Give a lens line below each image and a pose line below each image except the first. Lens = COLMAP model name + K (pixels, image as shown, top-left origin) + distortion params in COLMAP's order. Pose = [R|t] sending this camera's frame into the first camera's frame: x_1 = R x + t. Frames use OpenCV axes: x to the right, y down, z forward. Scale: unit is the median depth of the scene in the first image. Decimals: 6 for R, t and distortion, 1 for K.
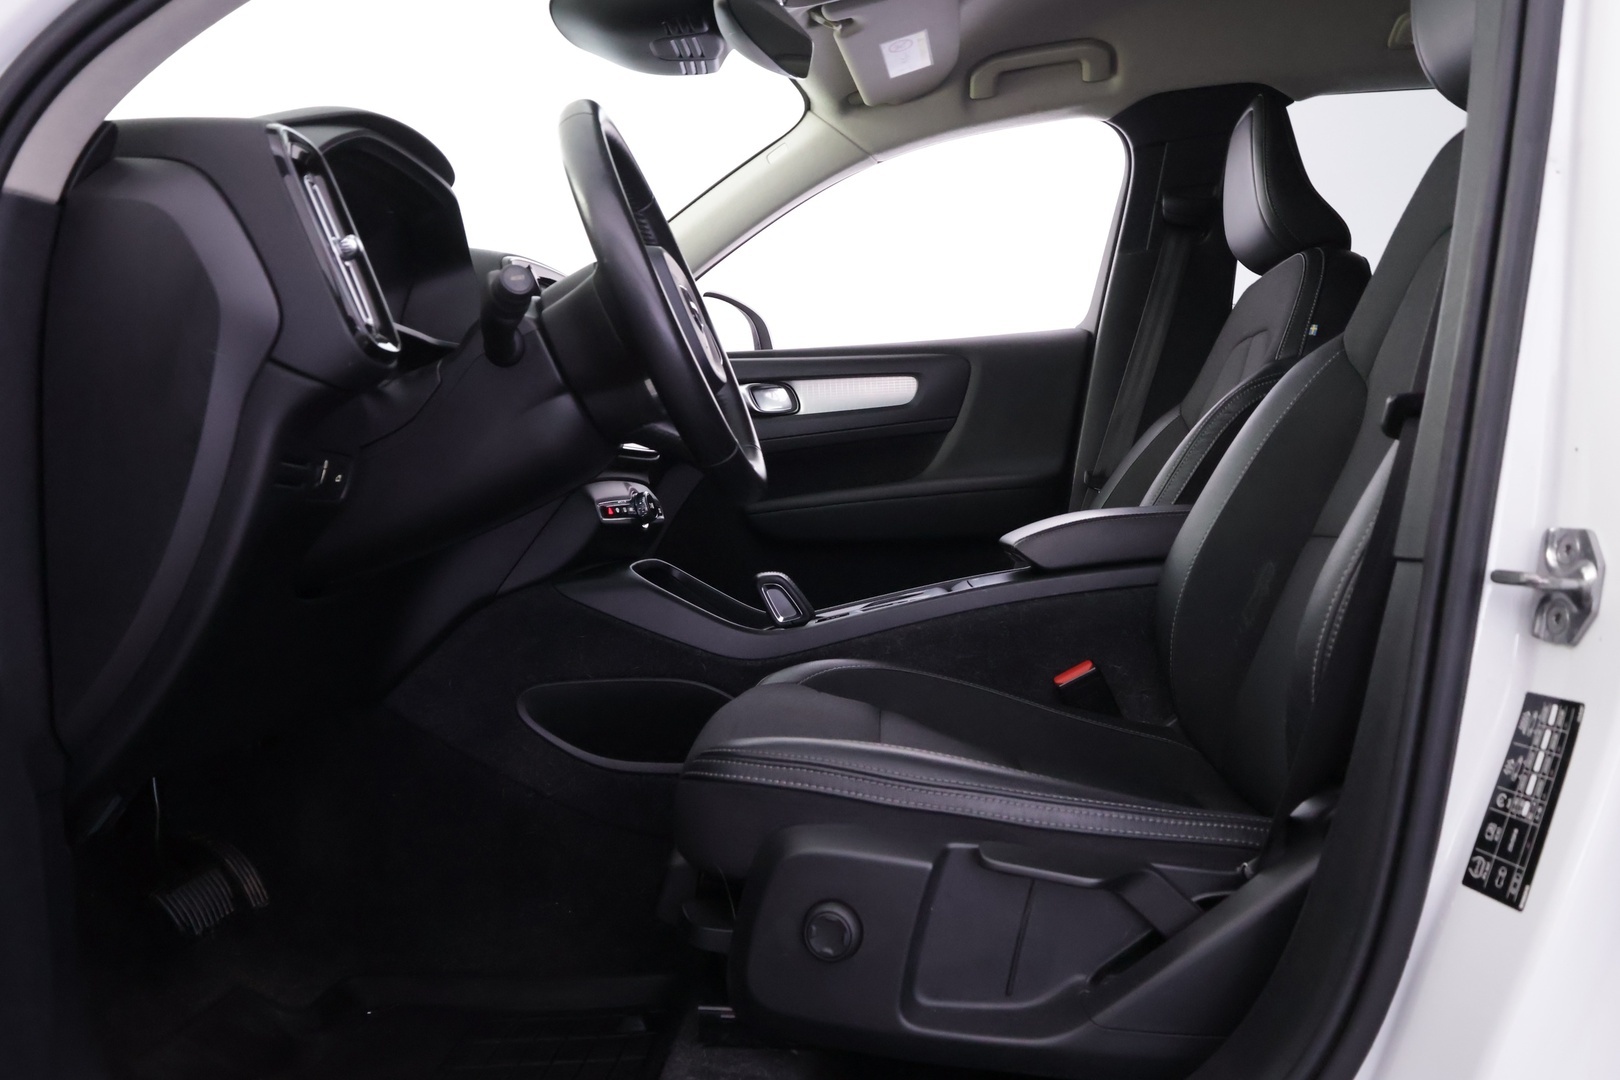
lens RADIAL K [[1279.3, 0, 810.0], [0, 1279.3, 540.0], [0, 0, 1]] dist [0.006074, 0.003100]
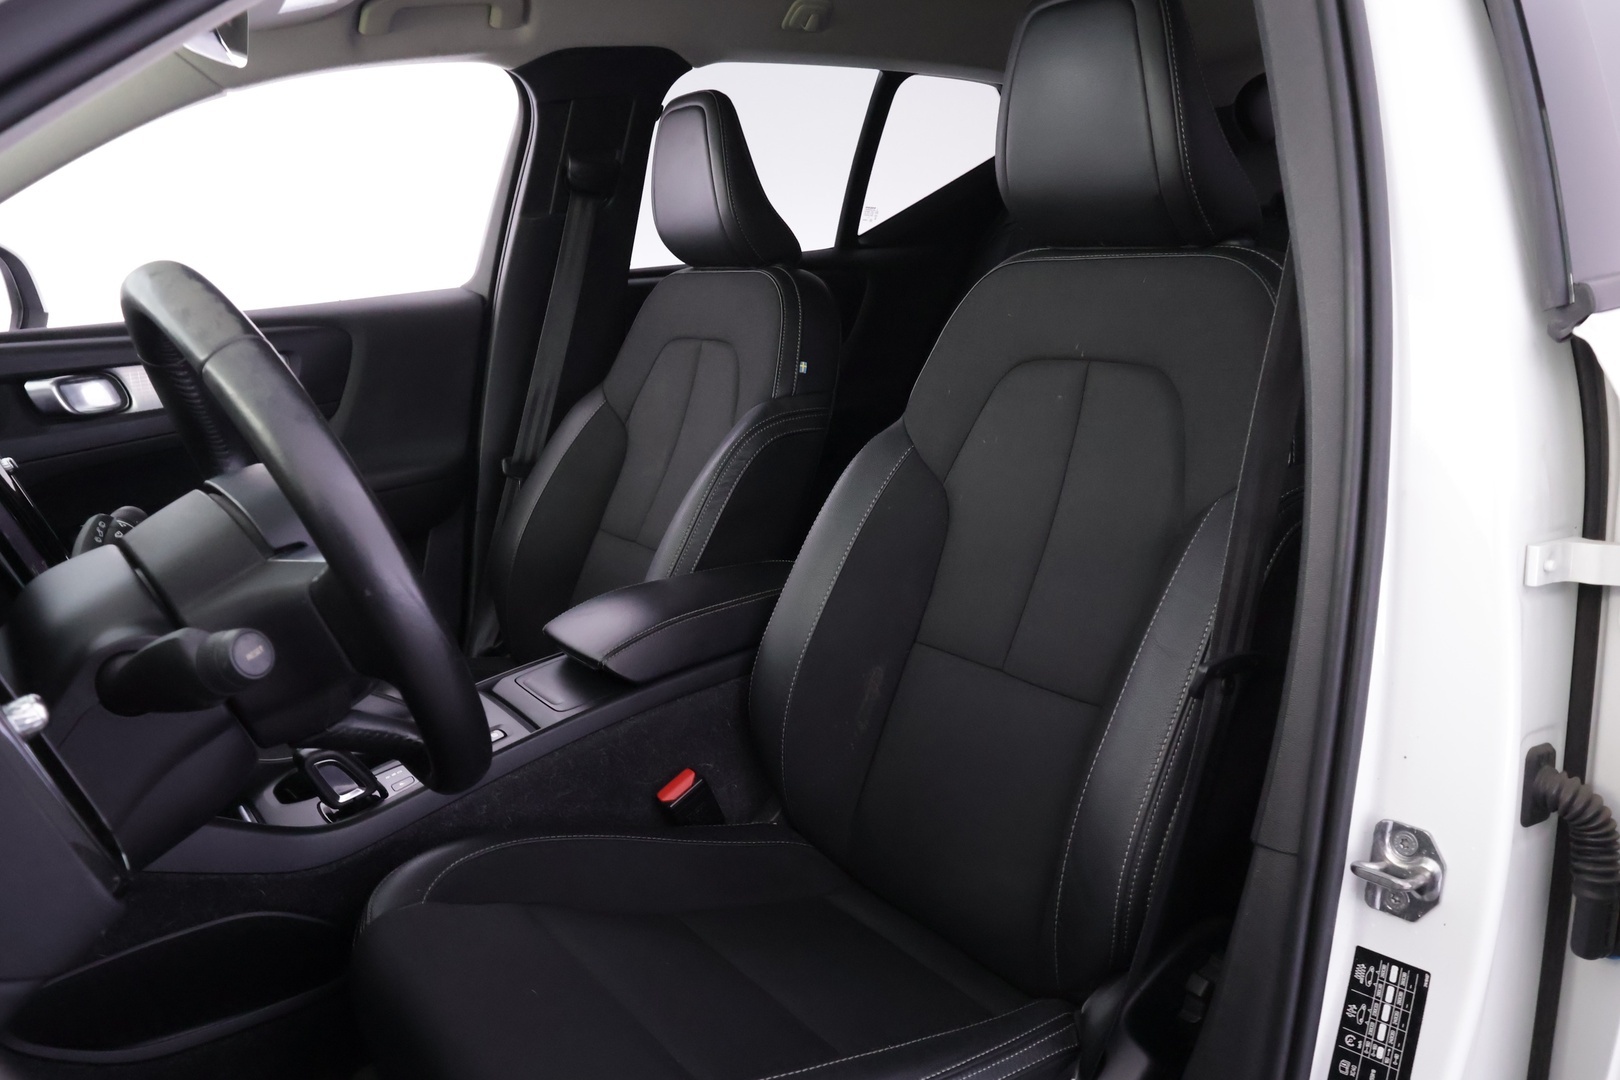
lens RADIAL K [[1279.3, 0, 810.0], [0, 1279.3, 540.0], [0, 0, 1]] dist [0.006074, 0.003100]
pose [[0.785011, -0.142738, 0.602814, -0.294869], [0.029226, 0.980543, 0.194119, -0.286275], [-0.618793, -0.134767, 0.773908, 0.244376]]
